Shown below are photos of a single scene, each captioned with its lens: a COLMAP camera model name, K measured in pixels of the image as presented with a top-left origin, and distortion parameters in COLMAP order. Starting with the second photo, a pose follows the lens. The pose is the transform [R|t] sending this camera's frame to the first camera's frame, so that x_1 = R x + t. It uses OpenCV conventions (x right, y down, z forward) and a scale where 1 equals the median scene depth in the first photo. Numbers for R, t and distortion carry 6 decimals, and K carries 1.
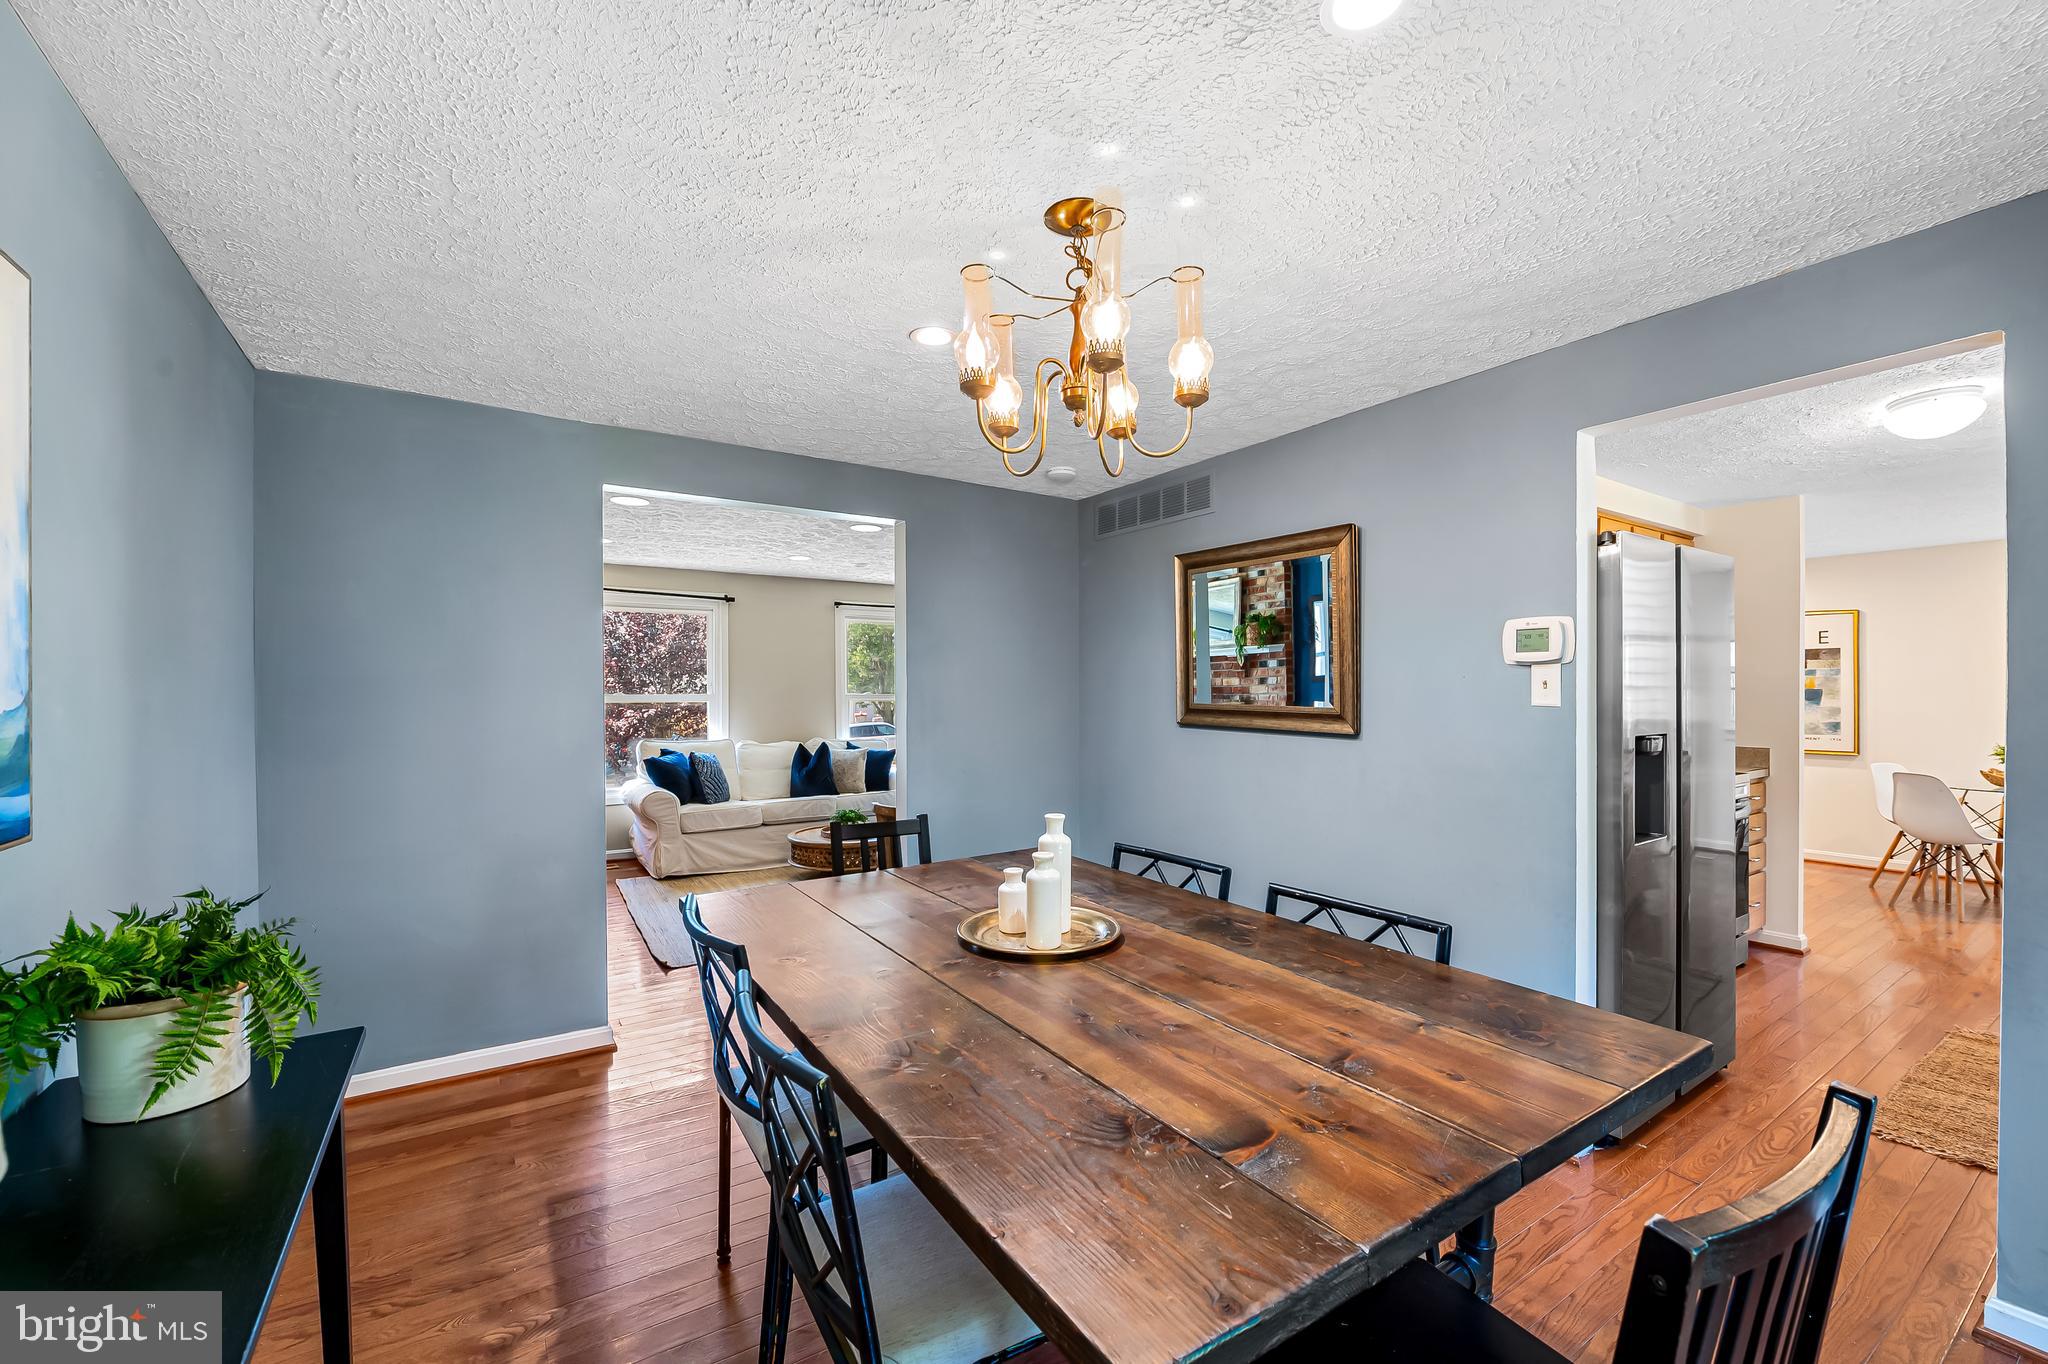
lens RADIAL K [[831.4, 0, 1024.0], [0, 831.4, 682.0], [0, 0, 1]] dist [-0.000530, -0.002846]
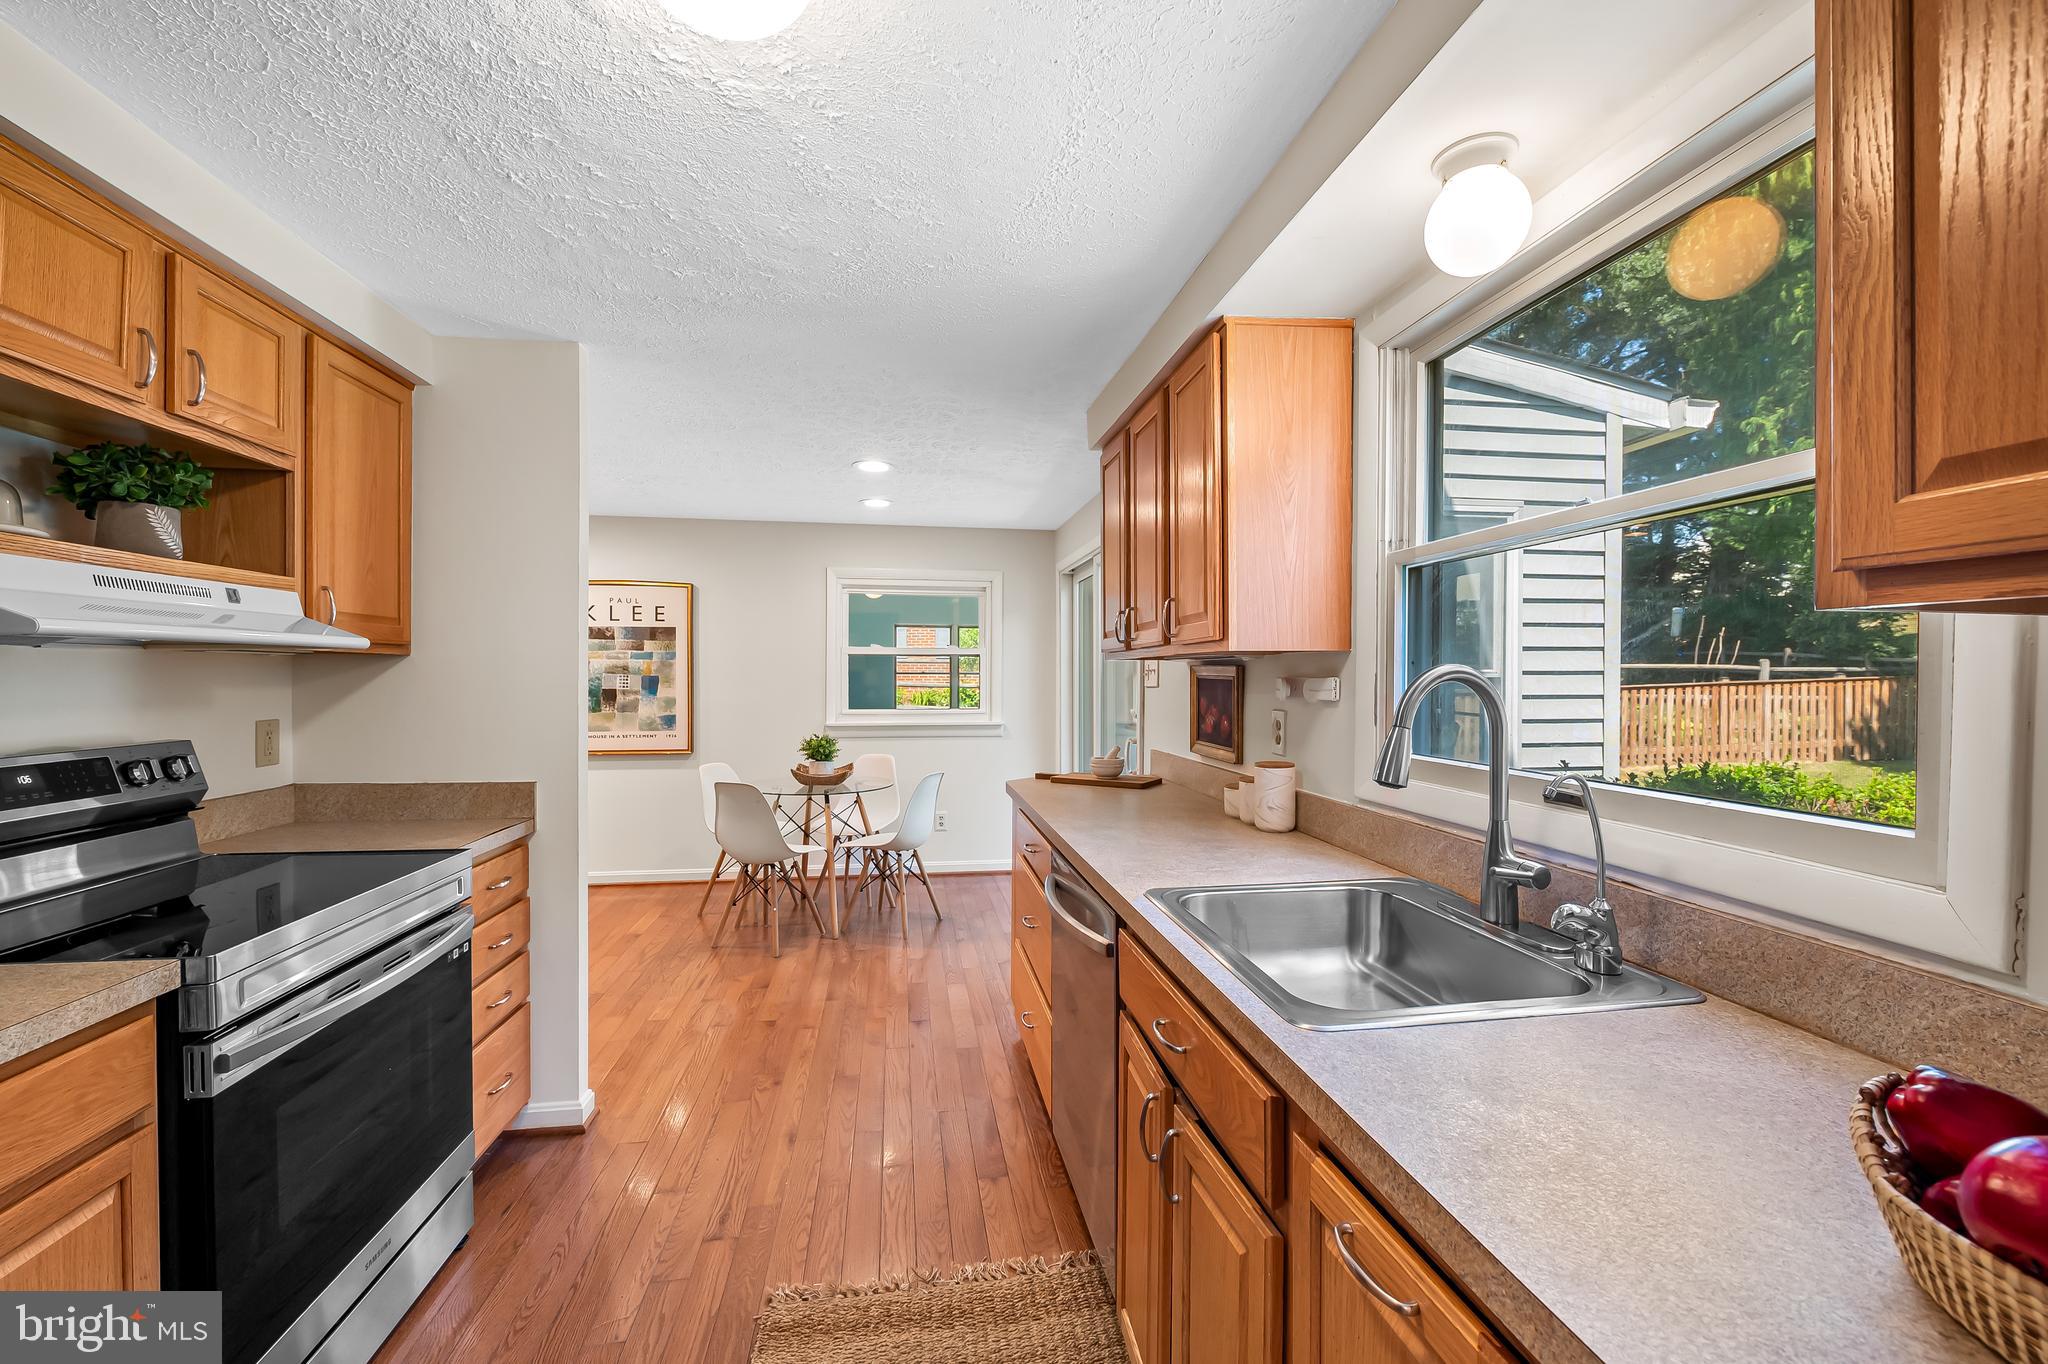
lens RADIAL K [[831.4, 0, 1024.0], [0, 831.4, 682.0], [0, 0, 1]] dist [-0.000530, -0.002846]
pose [[0.421028, -0.008611, 0.907007, 0.373359], [-0.005649, 0.999911, 0.012116, 0.002174], [-0.907030, -0.010225, 0.420942, 0.327403]]
